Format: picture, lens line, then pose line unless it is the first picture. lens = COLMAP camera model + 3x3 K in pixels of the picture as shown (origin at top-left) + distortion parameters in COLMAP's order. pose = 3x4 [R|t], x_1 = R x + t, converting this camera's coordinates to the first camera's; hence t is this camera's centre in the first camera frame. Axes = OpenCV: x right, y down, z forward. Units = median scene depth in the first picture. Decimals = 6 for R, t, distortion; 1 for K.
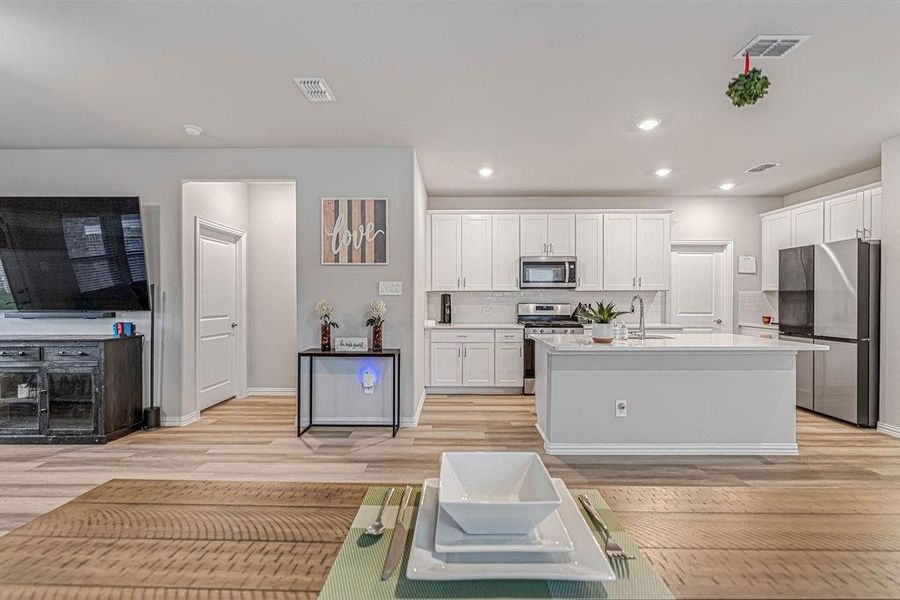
lens RADIAL K [[390.5, 0, 454.1], [0, 390.5, 301.5], [0, 0, 1]] dist [0.002123, -0.001053]
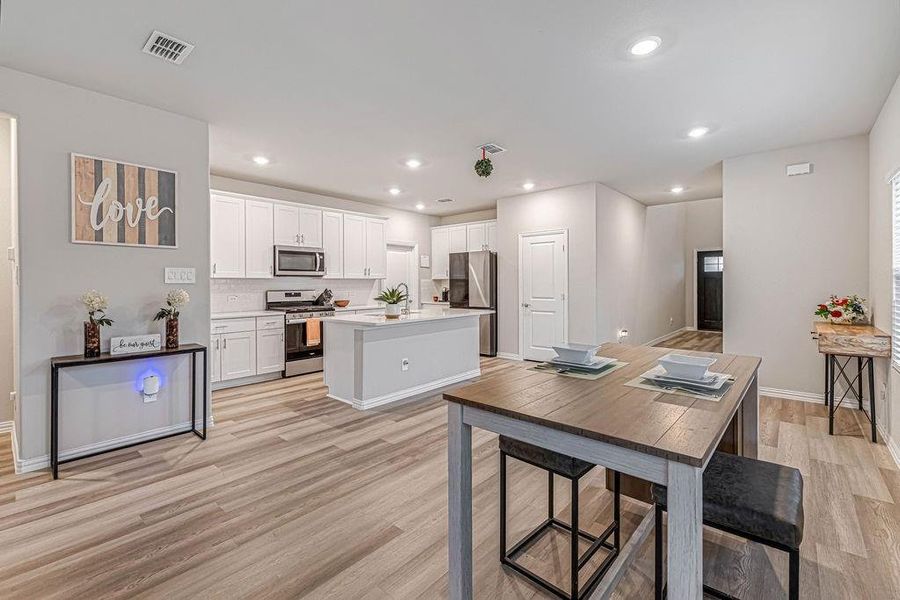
lens RADIAL K [[390.5, 0, 449.7], [0, 390.5, 286.4], [0, 0, 1]] dist [0.002123, -0.001053]
pose [[0.652794, -0.009166, 0.757480, -0.434983], [0.011306, 0.999933, 0.002356, -0.004814], [-0.757451, 0.007026, 0.652854, -0.028452]]
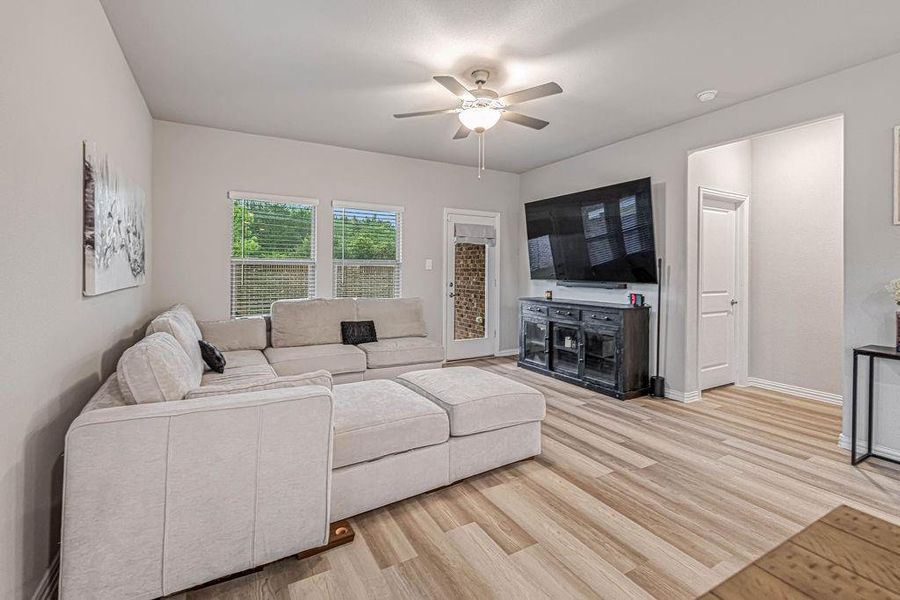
lens RADIAL K [[403.5, 0, 444.8], [0, 403.5, 269.1], [0, 0, 1]] dist [-0.001477, 0.001220]
pose [[0.490535, 0.001077, -0.871421, -0.110776], [-0.011362, 0.999922, -0.005160, -0.004156], [0.871347, 0.012432, 0.490509, -0.028145]]
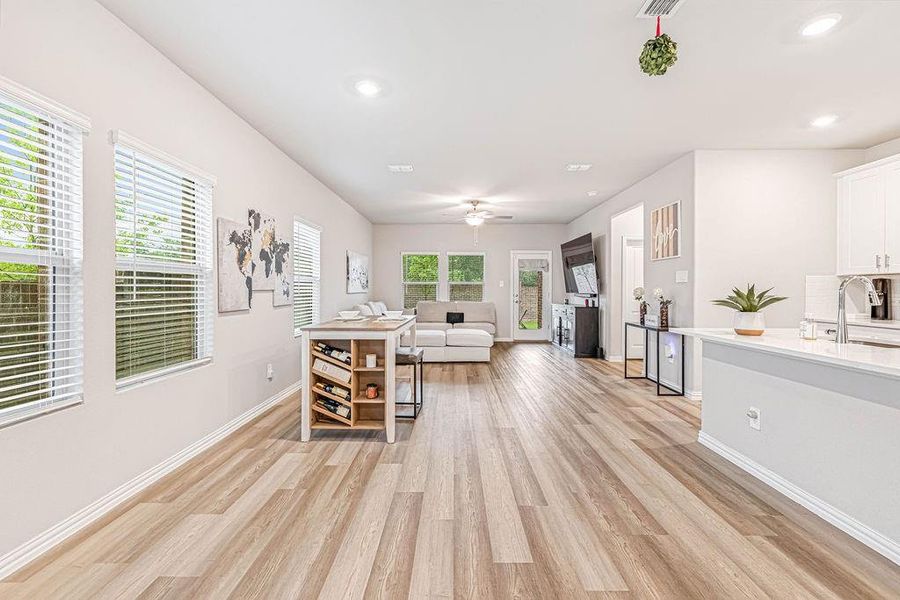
lens RADIAL K [[390.5, 0, 449.3], [0, 390.5, 291.3], [0, 0, 1]] dist [0.002123, -0.001053]
pose [[-0.005591, 0.004130, -0.999976, 1.024852], [-0.009518, 0.999946, 0.004183, 0.012520], [0.999939, 0.009541, -0.005551, 0.308074]]
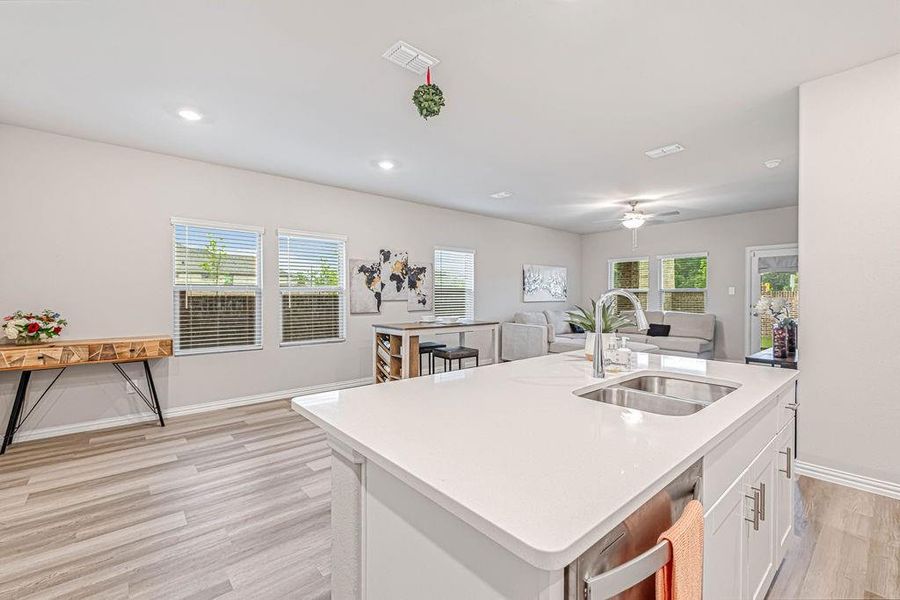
lens RADIAL K [[390.5, 0, 456.4], [0, 390.5, 298.2], [0, 0, 1]] dist [0.002123, -0.001053]
pose [[-0.746695, 0.005012, -0.665147, 0.860957], [-0.002580, 0.999942, 0.010431, -0.006667], [0.665161, 0.009505, -0.746639, 1.134594]]
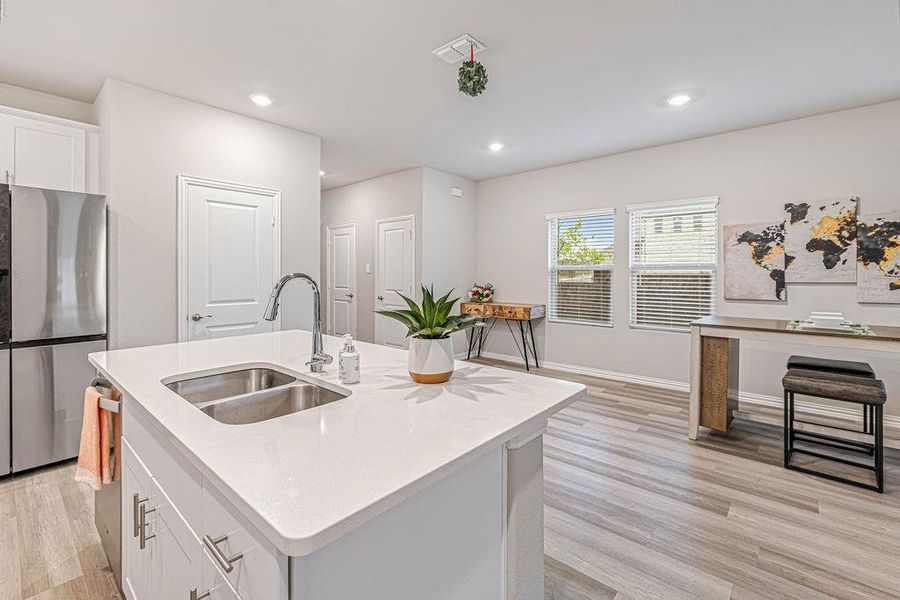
lens RADIAL K [[403.5, 0, 449.4], [0, 403.5, 274.5], [0, 0, 1]] dist [-0.001477, 0.001220]
pose [[-0.752087, 0.000072, 0.659063, 0.047314], [0.006551, 0.999951, 0.007366, -0.014367], [-0.659031, 0.009858, -0.752051, 1.127950]]
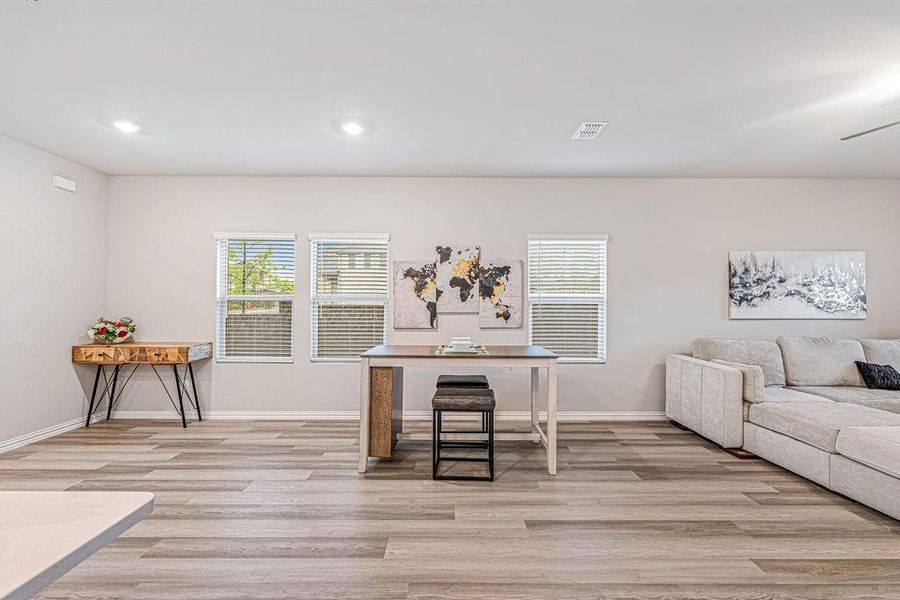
lens RADIAL K [[390.5, 0, 454.9], [0, 390.5, 303.8], [0, 0, 1]] dist [0.002123, -0.001053]
pose [[-0.999945, -0.002457, -0.010193, 0.037917], [-0.002498, 0.999989, 0.003978, -0.012708], [0.010183, 0.004004, -0.999940, 0.975928]]
